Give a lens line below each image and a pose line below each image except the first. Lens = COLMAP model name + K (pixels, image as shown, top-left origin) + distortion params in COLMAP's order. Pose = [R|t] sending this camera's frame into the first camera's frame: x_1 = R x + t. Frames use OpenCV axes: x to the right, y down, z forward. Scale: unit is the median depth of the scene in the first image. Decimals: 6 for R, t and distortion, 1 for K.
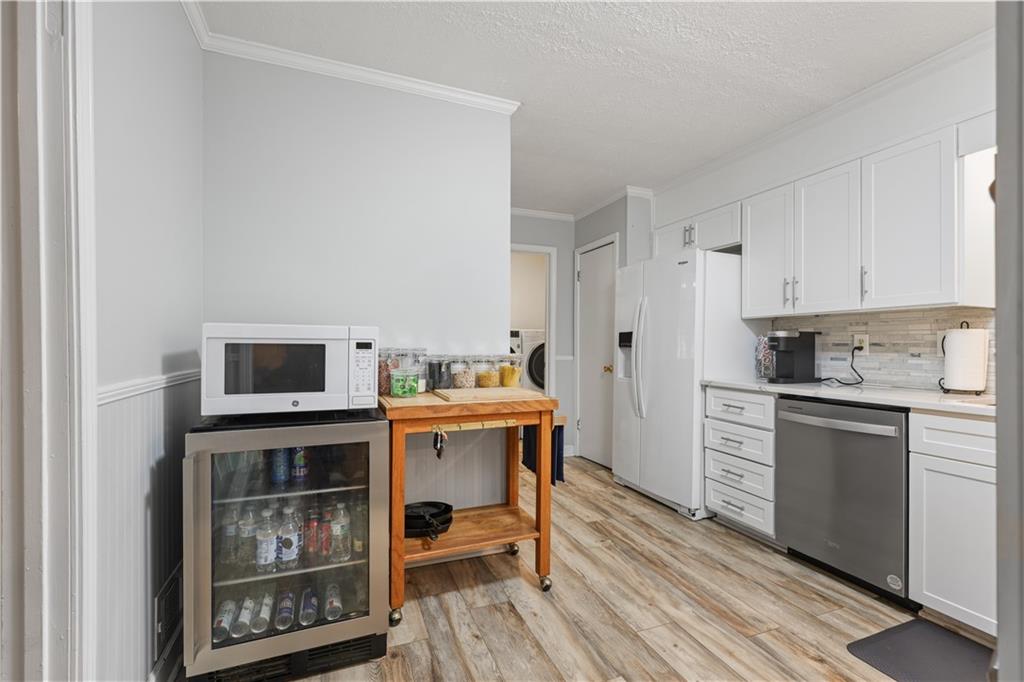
lens RADIAL K [[457.8, 0, 514.8], [0, 457.8, 344.2], [0, 0, 1]] dist [0.000011, -0.000490]
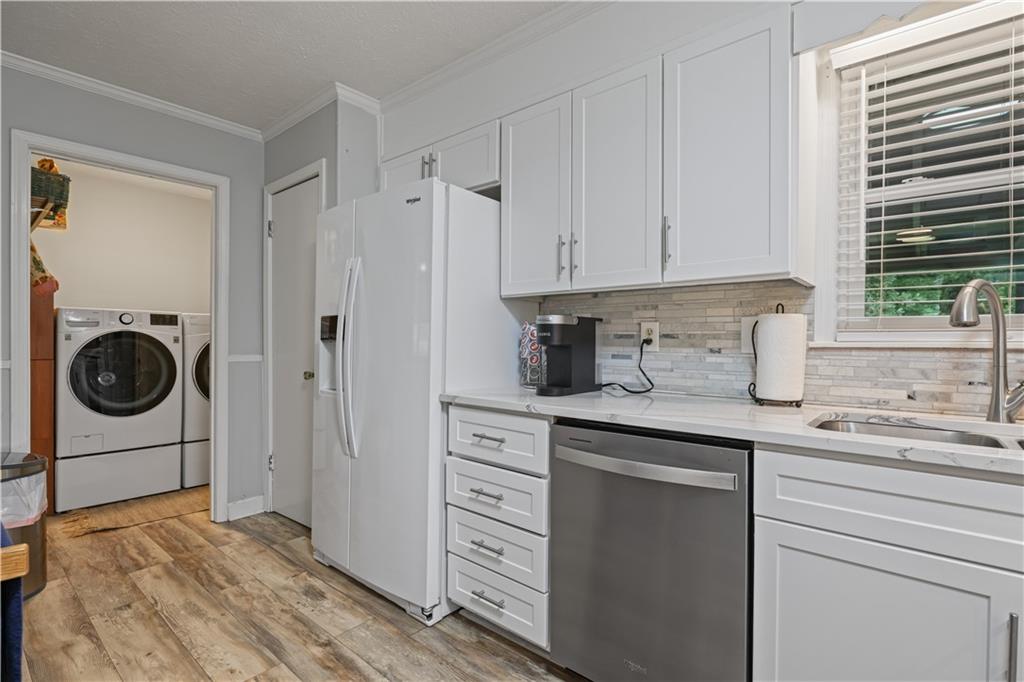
lens RADIAL K [[493.0, 0, 511.1], [0, 493.0, 344.1], [0, 0, 1]] dist [-0.003273, 0.000158]
pose [[0.885856, -0.004902, 0.463935, 0.201867], [-0.001017, 0.999921, 0.012507, 0.003508], [-0.463960, -0.011551, 0.885781, 0.409081]]
